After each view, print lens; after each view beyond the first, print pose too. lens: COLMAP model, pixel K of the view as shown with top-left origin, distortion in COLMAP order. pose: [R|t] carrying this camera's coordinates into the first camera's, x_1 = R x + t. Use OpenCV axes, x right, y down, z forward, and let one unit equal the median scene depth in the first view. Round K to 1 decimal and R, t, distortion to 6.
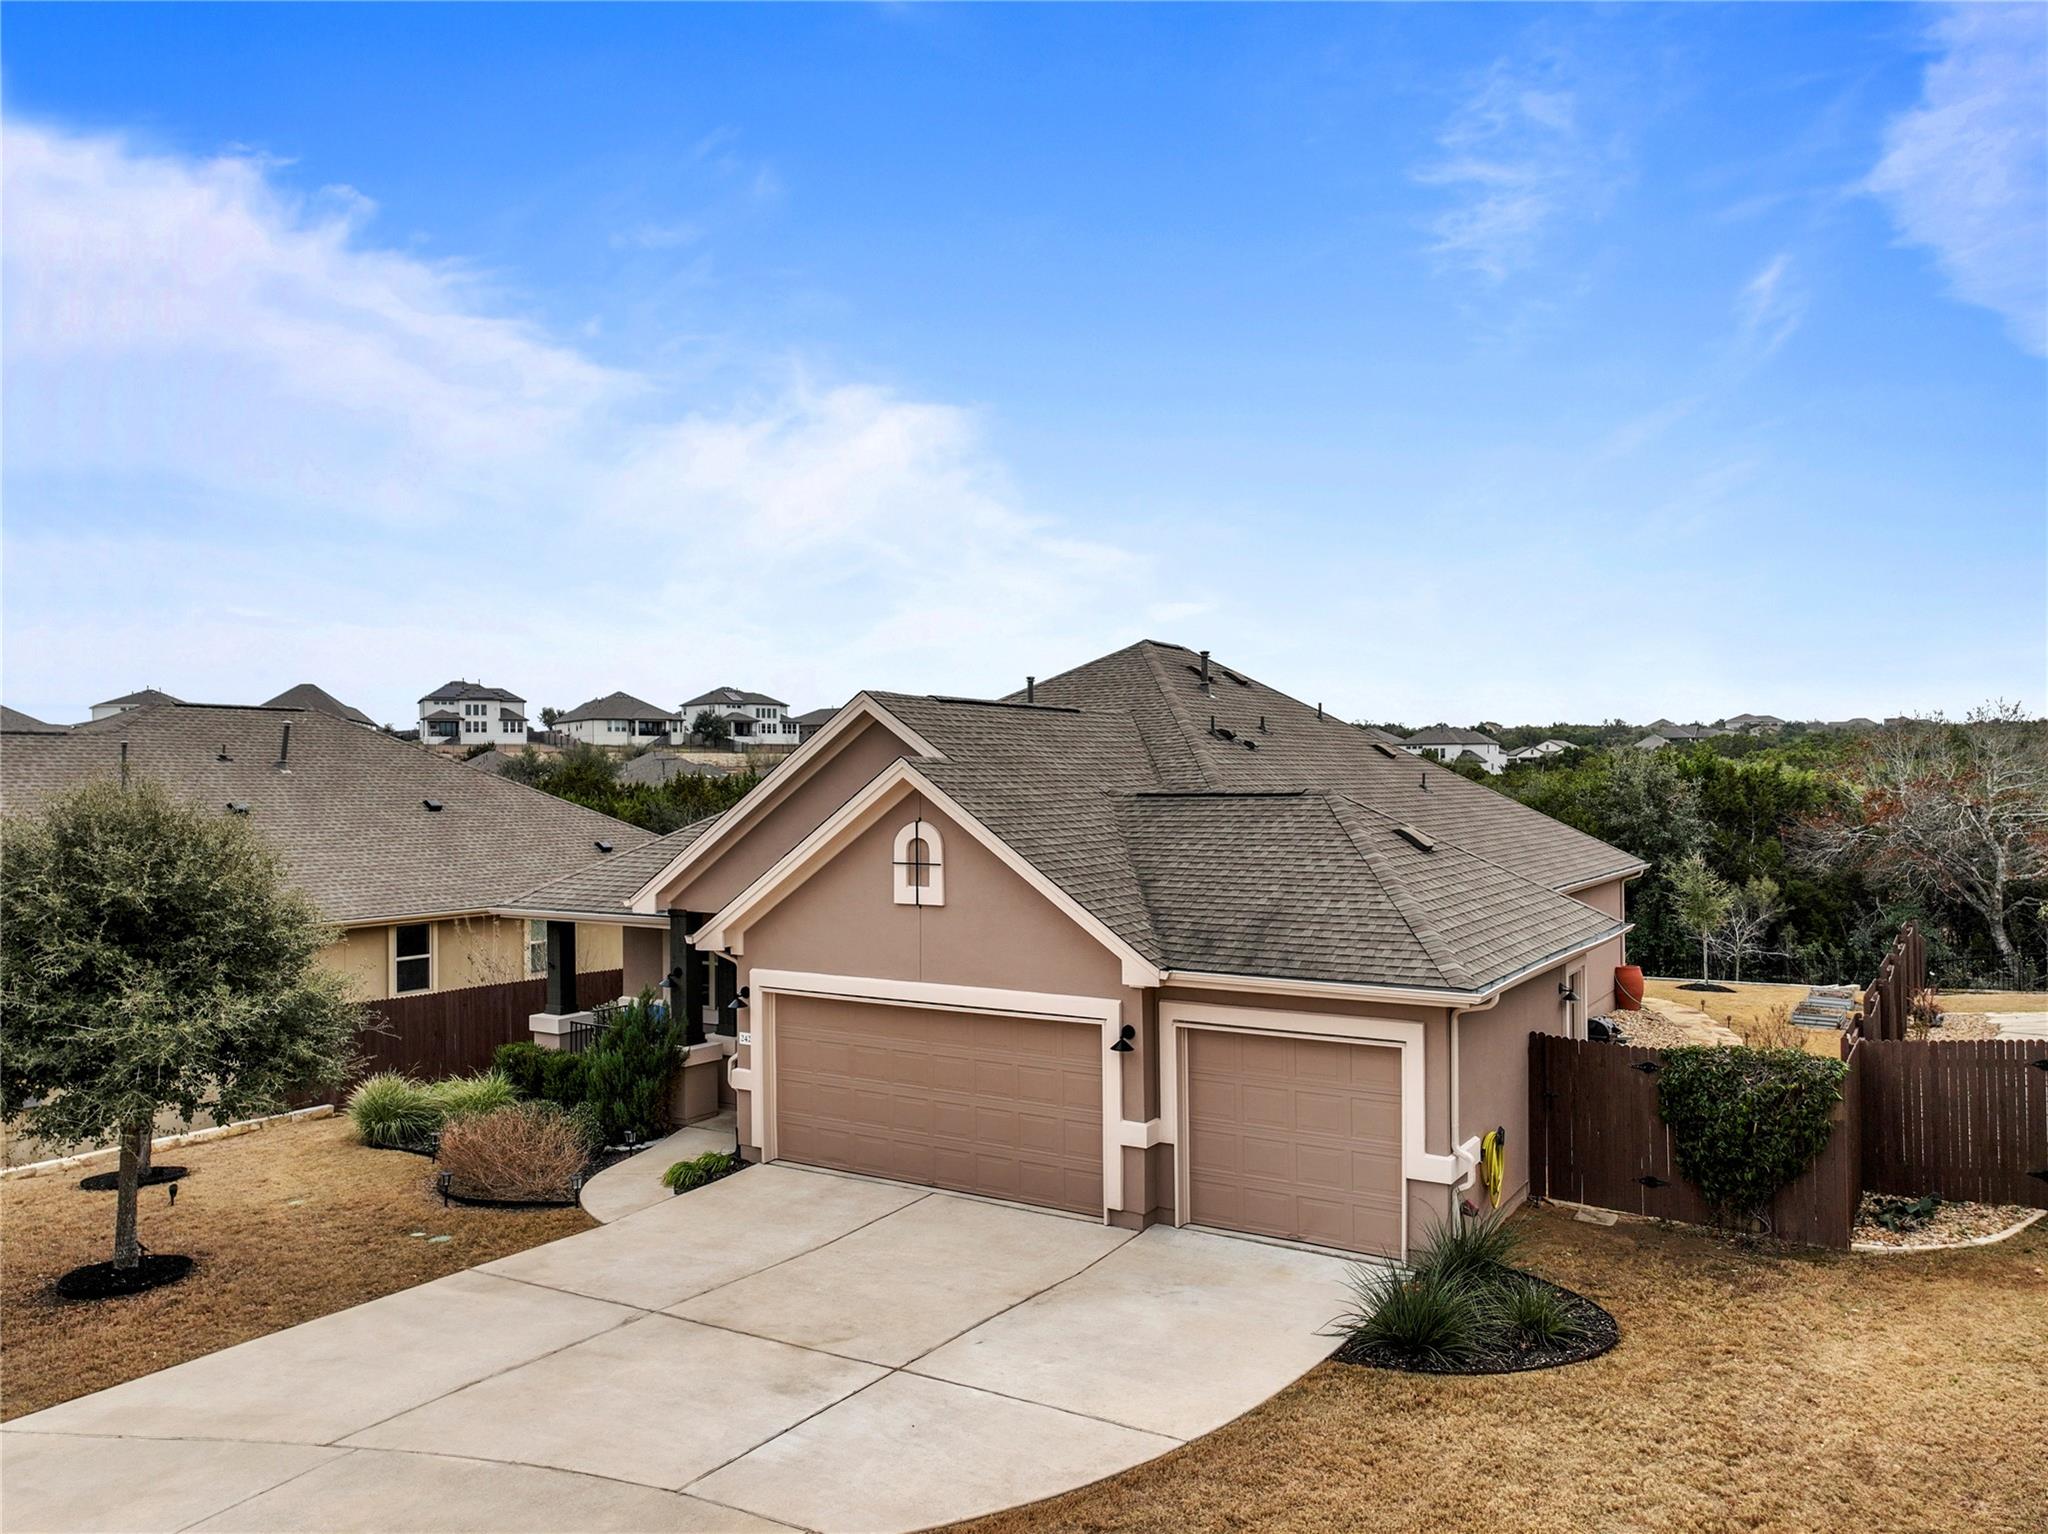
lens RADIAL K [[1439.0, 0, 1031.4], [0, 1439.0, 763.3], [0, 0, 1]] dist [0.007421, 0.000522]
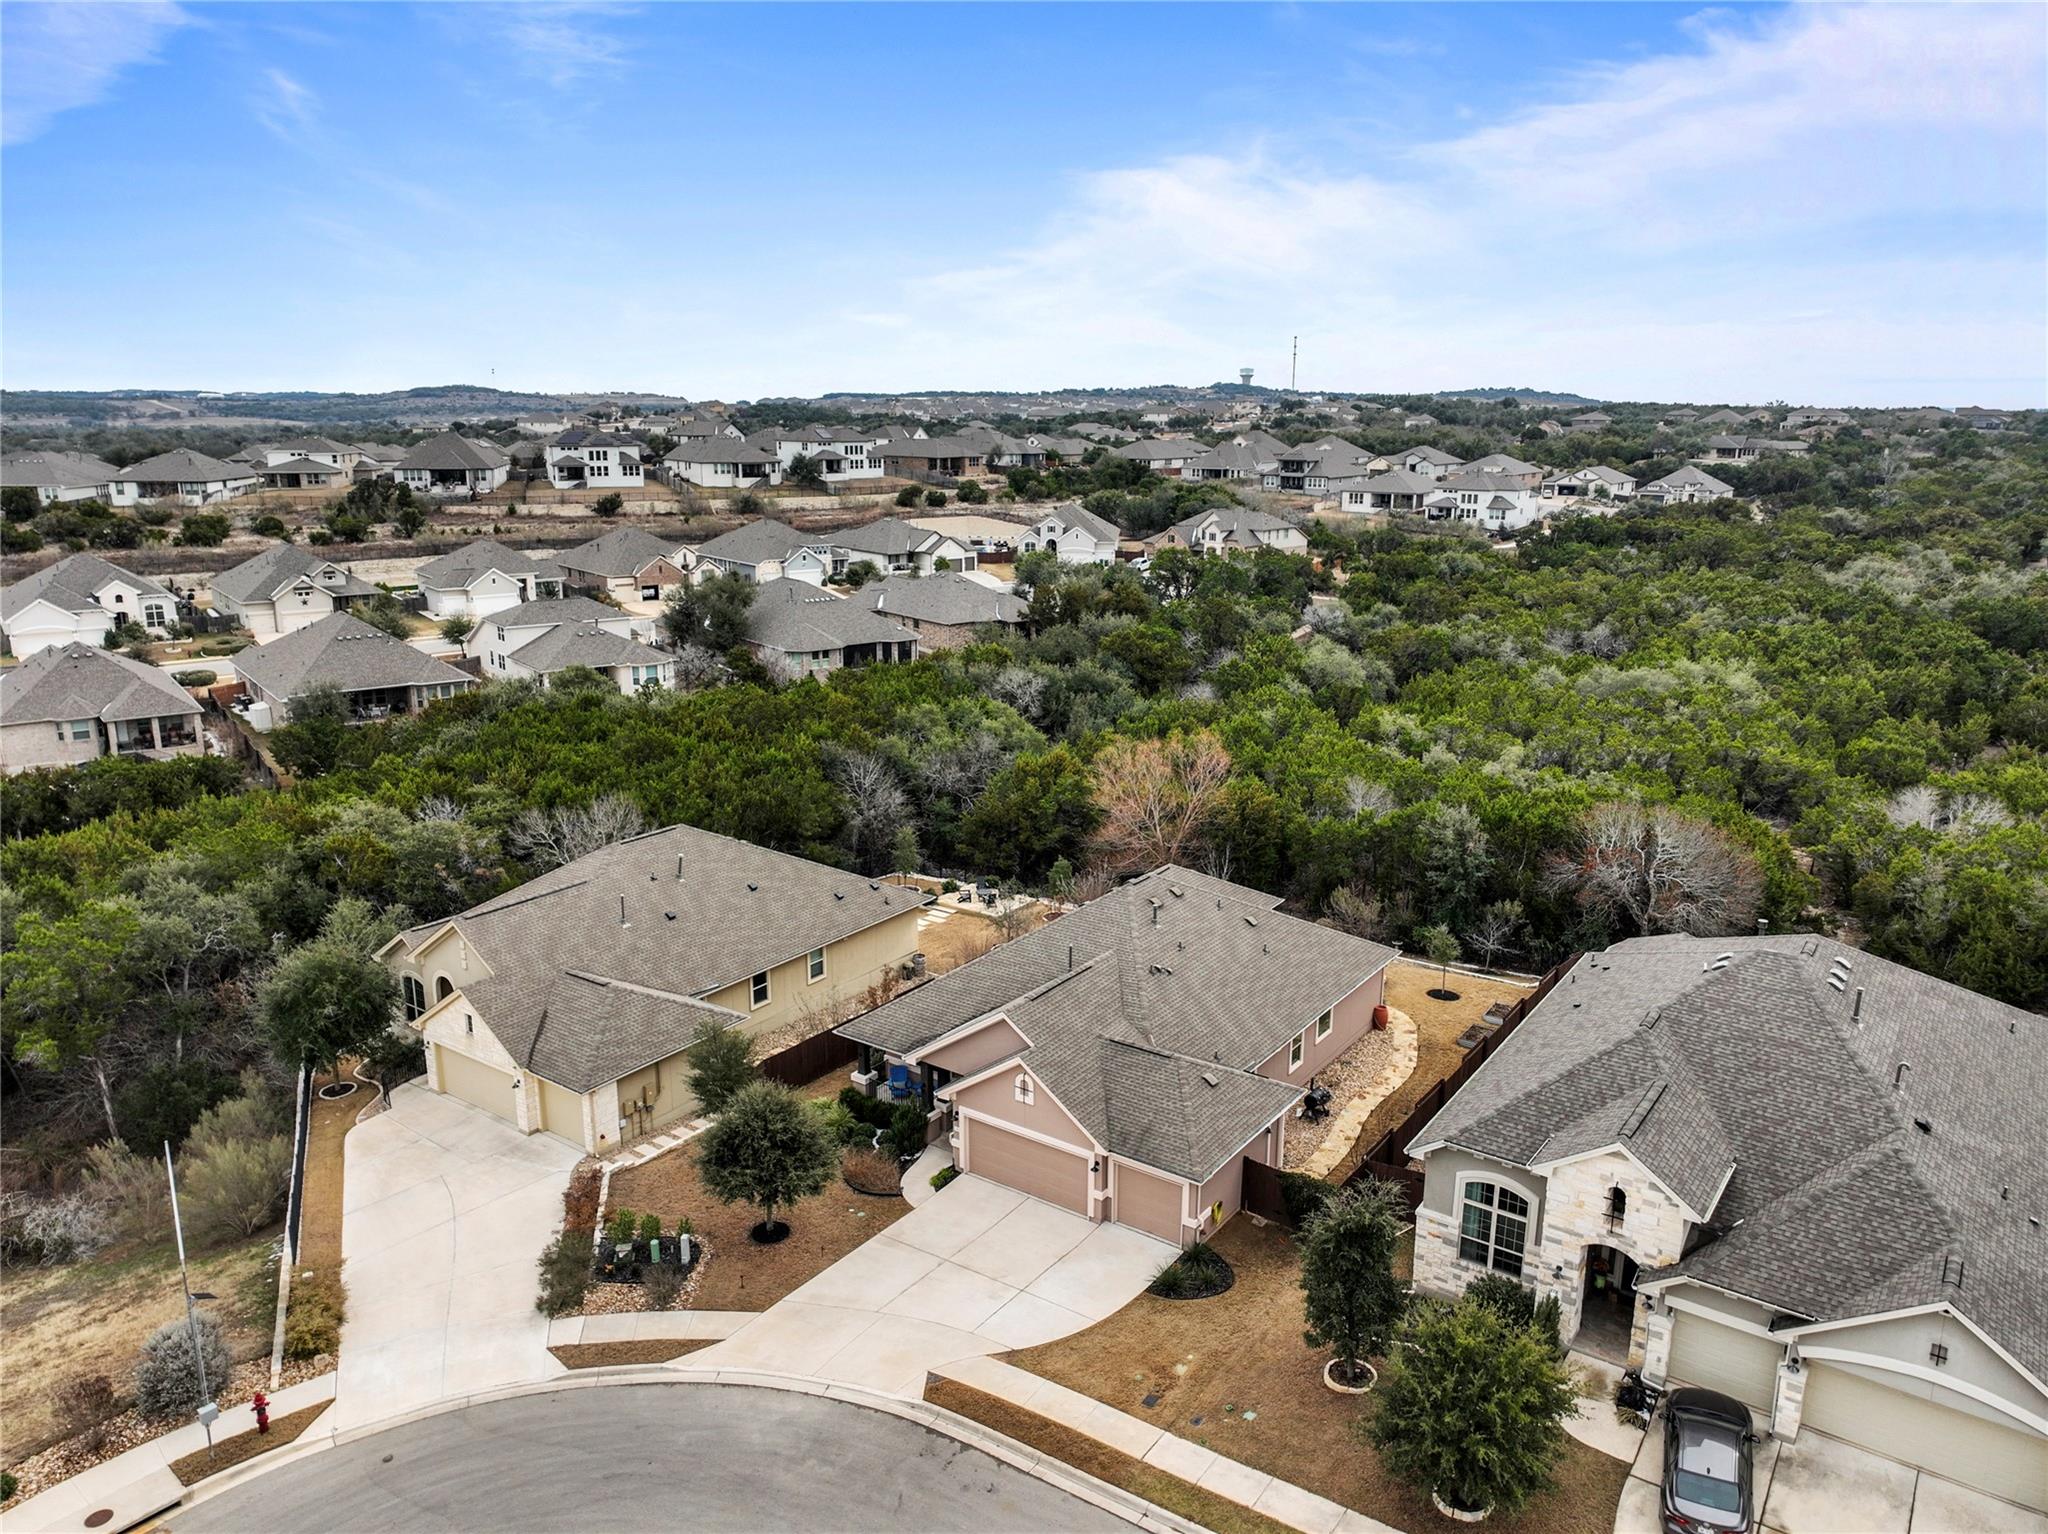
lens RADIAL K [[1439.0, 0, 1031.4], [0, 1439.0, 763.3], [0, 0, 1]] dist [0.007421, 0.000522]
pose [[0.998824, 0.022836, -0.042777, 0.036769], [-0.010821, 0.964890, 0.262432, -1.230396], [0.047268, -0.261660, 0.964002, -1.452352]]
